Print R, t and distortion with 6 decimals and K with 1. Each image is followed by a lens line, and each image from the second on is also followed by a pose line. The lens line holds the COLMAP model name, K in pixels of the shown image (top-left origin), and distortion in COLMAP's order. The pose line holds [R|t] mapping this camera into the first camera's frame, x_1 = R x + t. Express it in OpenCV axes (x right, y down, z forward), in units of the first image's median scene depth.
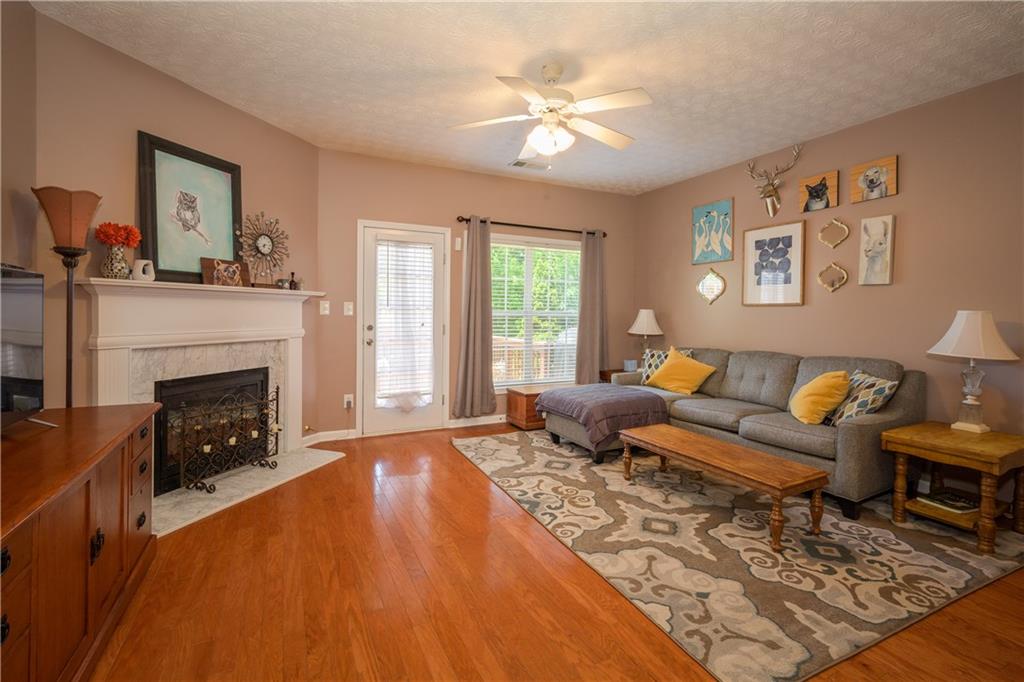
lens RADIAL K [[465.1, 0, 496.8], [0, 465.1, 323.8], [0, 0, 1]] dist [-0.001181, -0.000908]
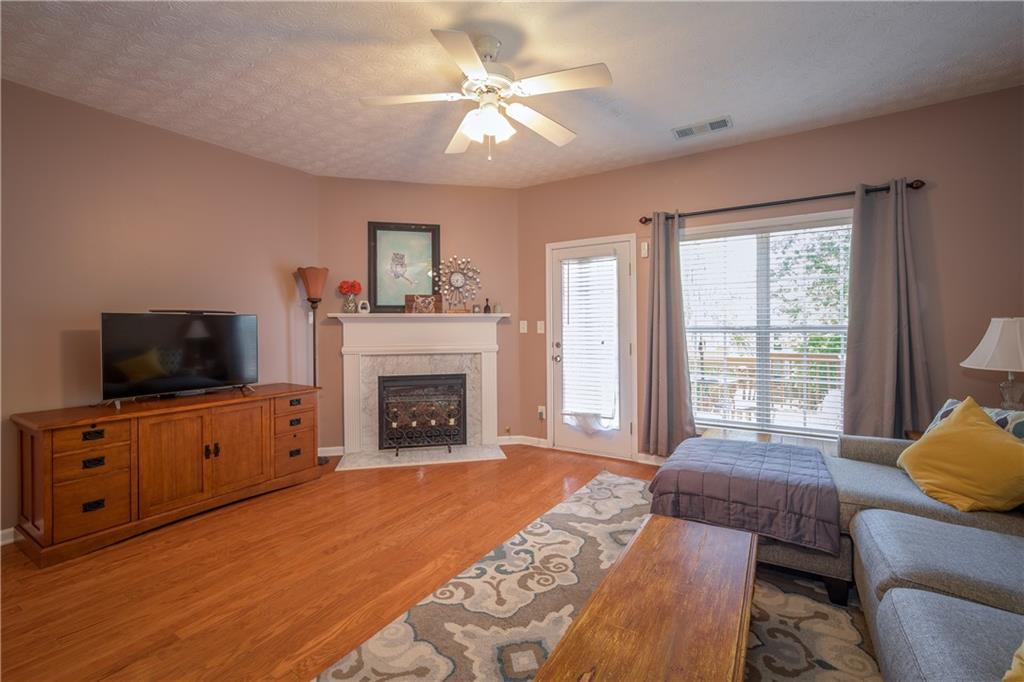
lens RADIAL K [[438.8, 0, 506.6], [0, 438.8, 331.2], [0, 0, 1]] dist [-0.002260, 0.000342]
pose [[0.524668, -0.007899, -0.851270, 0.653506], [-0.008332, 0.999861, -0.014412, -0.009533], [0.851266, 0.014654, 0.524530, 0.497507]]
